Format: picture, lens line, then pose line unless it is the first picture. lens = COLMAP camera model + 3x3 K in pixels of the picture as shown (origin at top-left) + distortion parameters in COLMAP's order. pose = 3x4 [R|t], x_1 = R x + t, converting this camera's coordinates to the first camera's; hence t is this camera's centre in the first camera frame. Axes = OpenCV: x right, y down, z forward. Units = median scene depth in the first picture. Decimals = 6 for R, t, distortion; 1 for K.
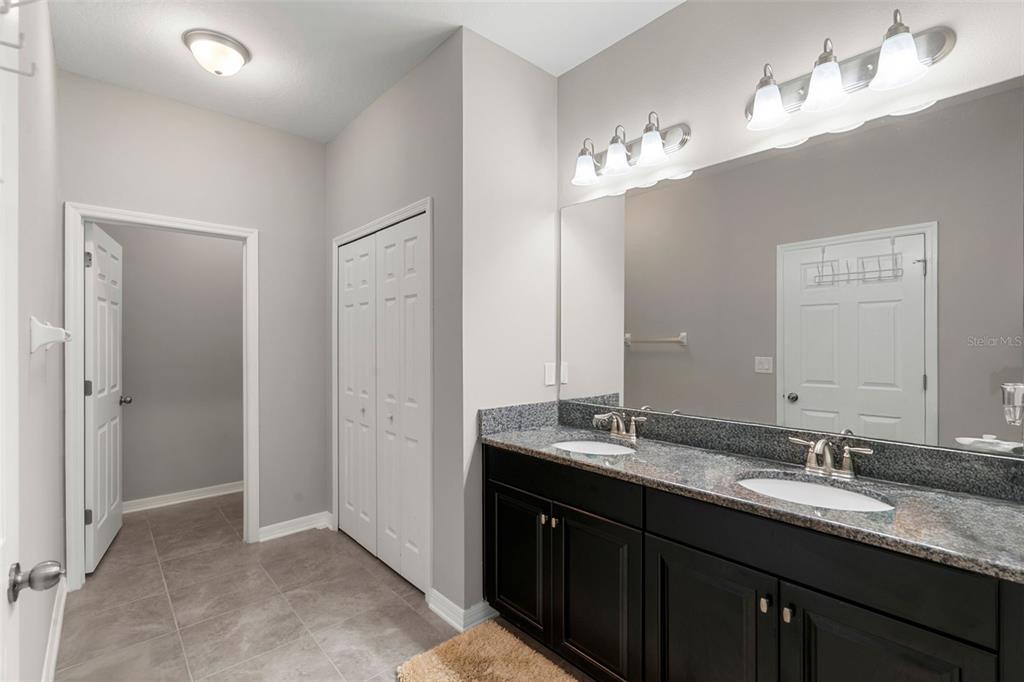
lens RADIAL K [[479.0, 0, 504.5], [0, 479.0, 343.4], [0, 0, 1]] dist [0.001889, -0.000639]
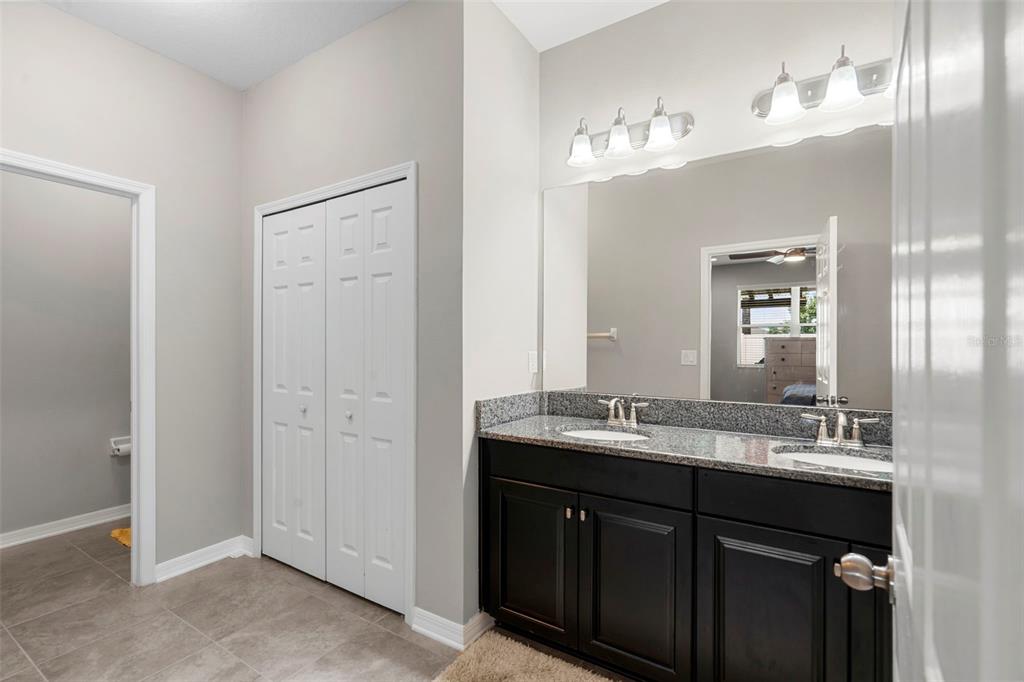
lens RADIAL K [[479.0, 0, 511.6], [0, 479.0, 346.5], [0, 0, 1]] dist [0.001889, -0.000639]
pose [[0.959984, 0.003371, 0.280035, -0.224350], [-0.002904, 0.999994, -0.002085, 0.034414], [-0.280040, 0.001188, 0.959988, 0.104279]]
